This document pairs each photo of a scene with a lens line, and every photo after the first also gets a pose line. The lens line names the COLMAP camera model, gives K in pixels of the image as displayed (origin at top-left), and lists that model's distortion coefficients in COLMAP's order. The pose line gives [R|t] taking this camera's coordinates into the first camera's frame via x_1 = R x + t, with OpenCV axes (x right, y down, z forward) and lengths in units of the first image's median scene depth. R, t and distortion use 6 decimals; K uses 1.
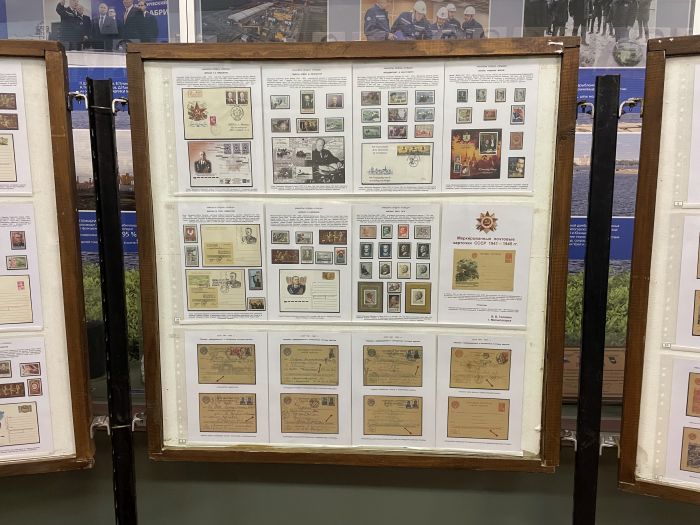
lens RADIAL K [[518.3, 0, 354.4], [0, 518.3, 255.3], [0, 0, 1]] dist [0.084478, -0.103092]
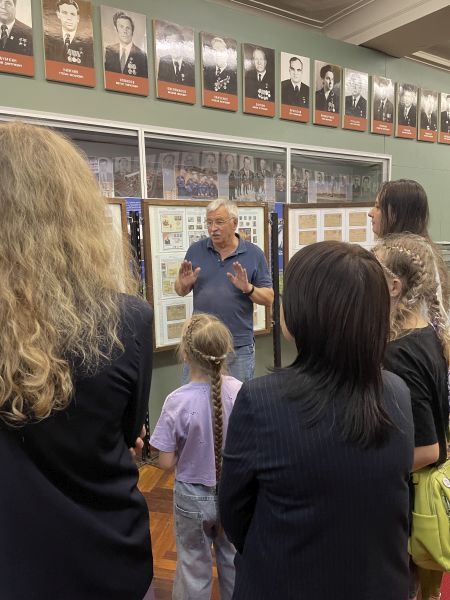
lens RADIAL K [[445.5, 0, 215.9], [0, 445.5, 301.1], [0, 0, 1]] dist [0.090980, -0.111600]
pose [[0.818418, -0.103937, 0.565145, -1.467242], [0.107195, 0.993856, 0.027548, 0.109979], [-0.564536, 0.038035, 0.824532, -1.125073]]
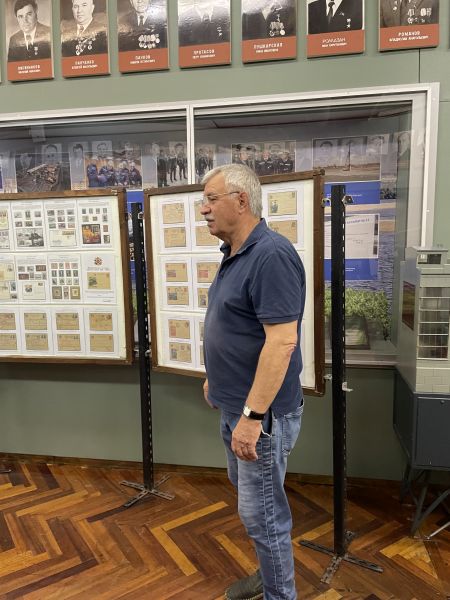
lens RADIAL K [[447.4, 0, 226.0], [0, 447.4, 297.6], [0, 0, 1]] dist [0.085351, -0.107941]
pose [[0.991377, -0.007683, -0.130817, 1.110757], [0.005813, 0.999876, -0.014666, 0.141062], [0.130914, 0.013779, 0.991298, -1.015396]]
